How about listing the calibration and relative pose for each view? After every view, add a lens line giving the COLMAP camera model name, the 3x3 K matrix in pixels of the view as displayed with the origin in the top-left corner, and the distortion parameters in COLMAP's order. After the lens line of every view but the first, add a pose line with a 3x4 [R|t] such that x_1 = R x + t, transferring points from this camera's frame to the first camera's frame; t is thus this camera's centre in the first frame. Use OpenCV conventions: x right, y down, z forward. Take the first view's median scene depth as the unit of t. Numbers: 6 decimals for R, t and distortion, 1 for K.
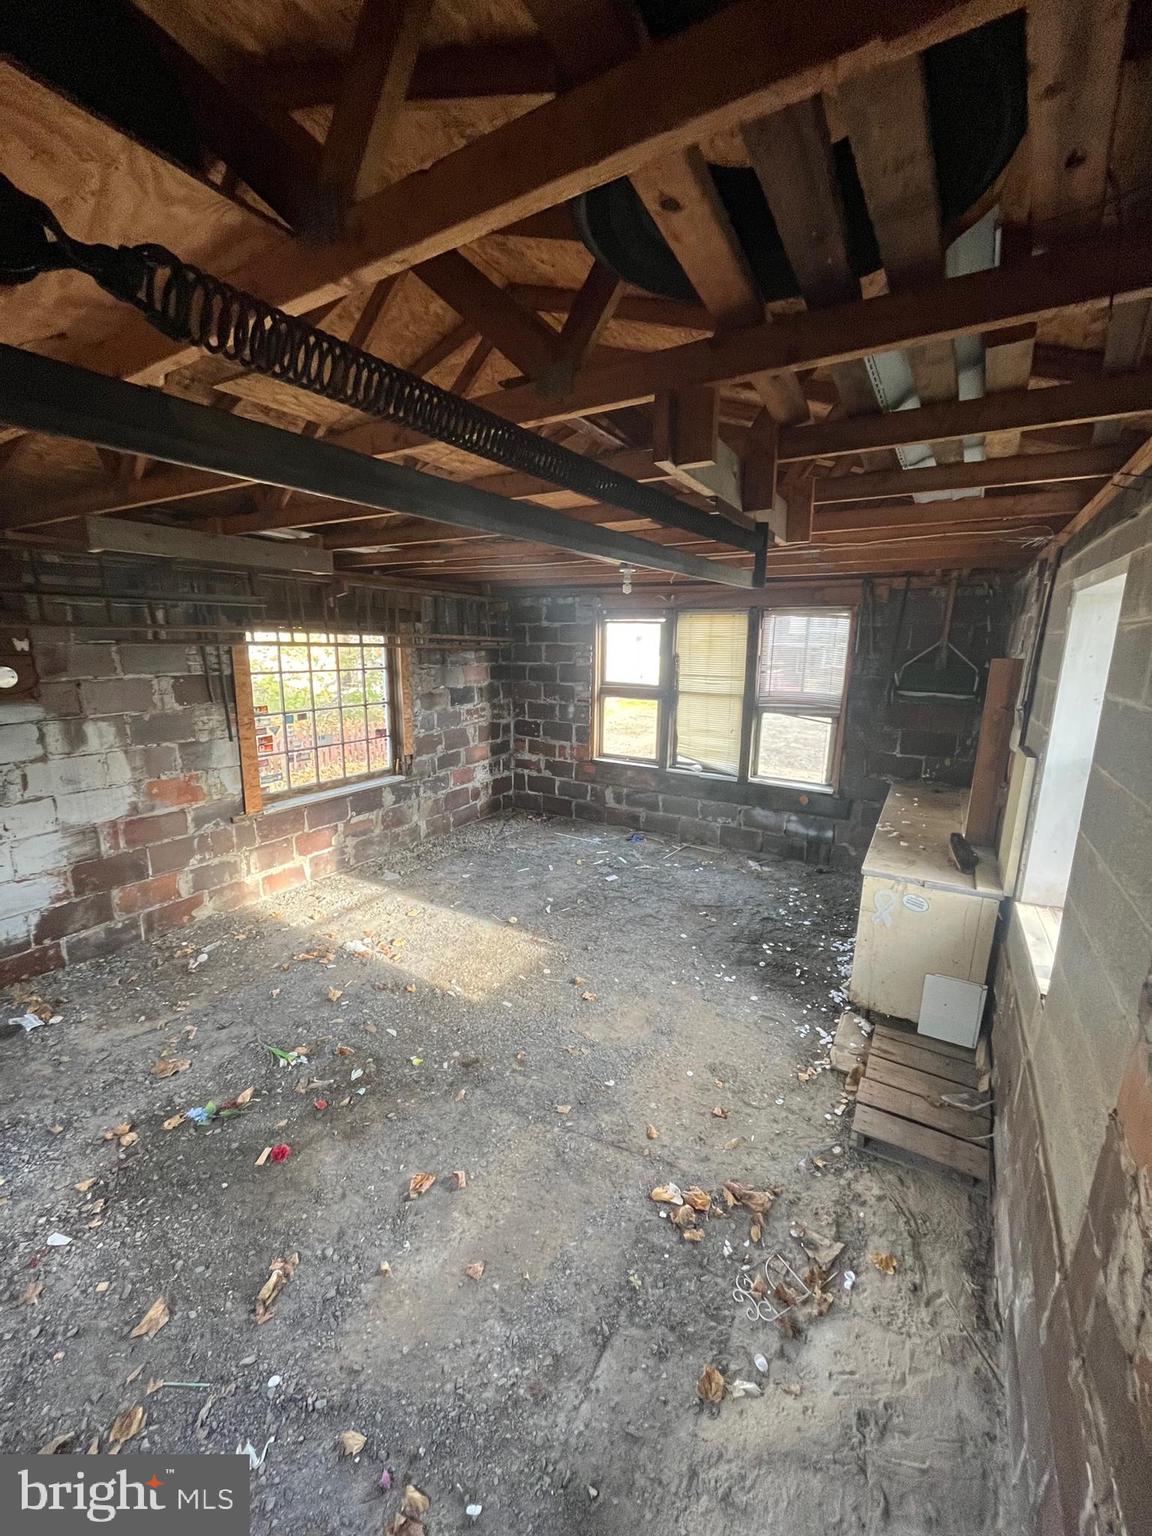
lens RADIAL K [[617.0, 0, 576.0], [0, 617.0, 768.0], [0, 0, 1]] dist [0.001023, 0.000613]
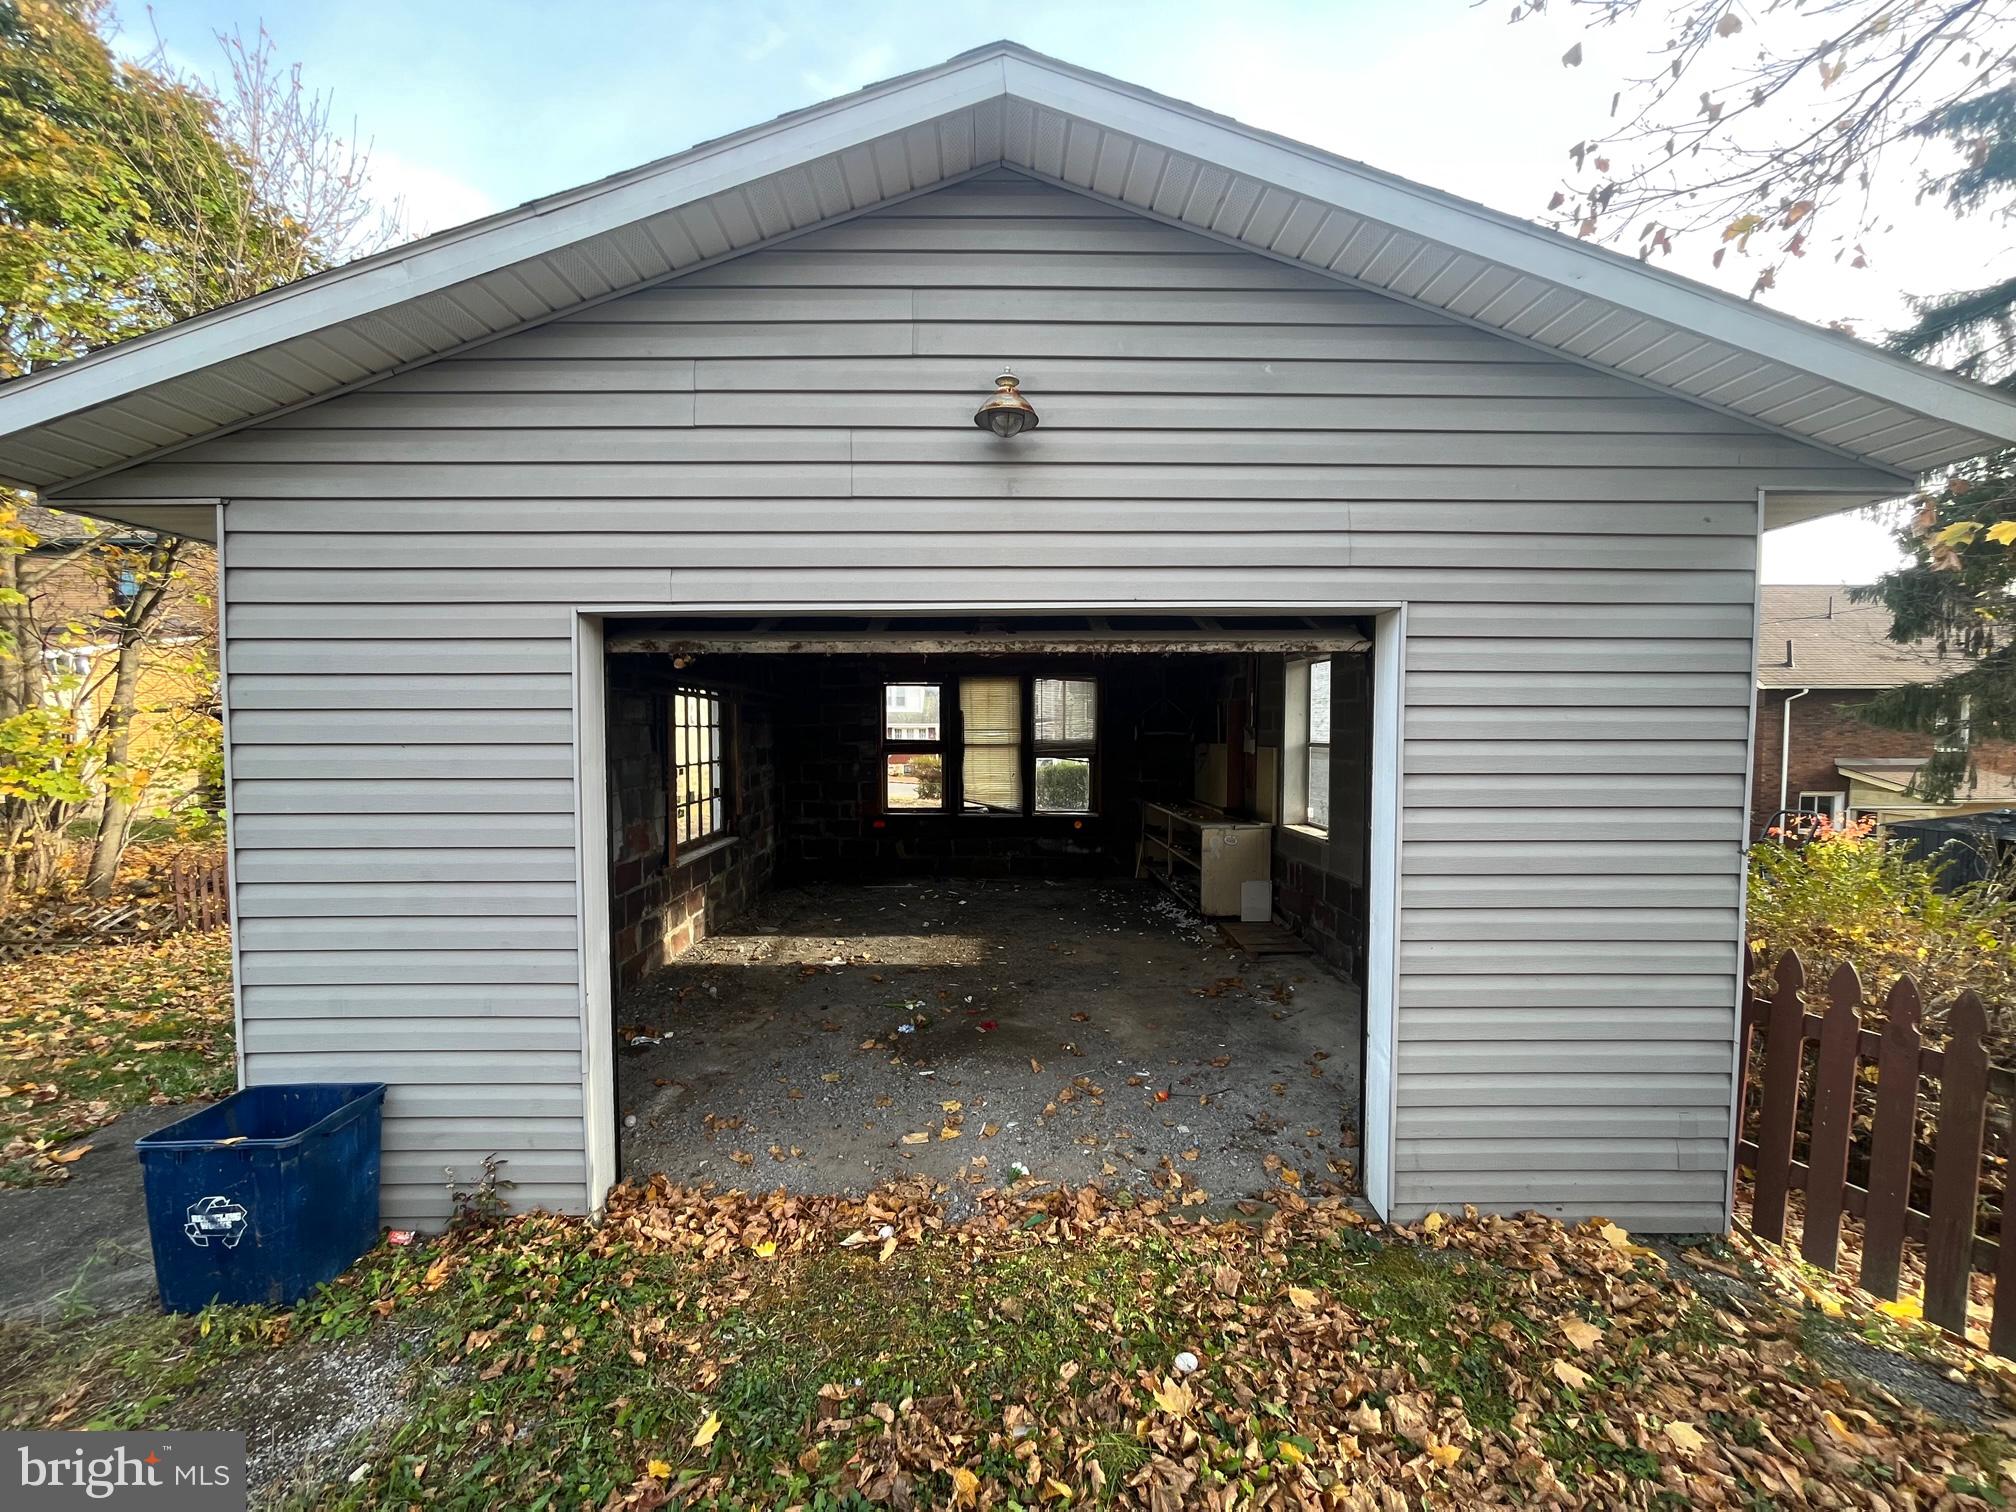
lens RADIAL K [[809.8, 0, 1008.0], [0, 809.8, 756.0], [0, 0, 1]] dist [0.001023, 0.000613]
pose [[0.848091, -0.040482, 0.528302, -0.567987], [0.125895, 0.983919, -0.126705, 0.099173], [-0.514677, 0.173968, 0.839549, -0.292372]]
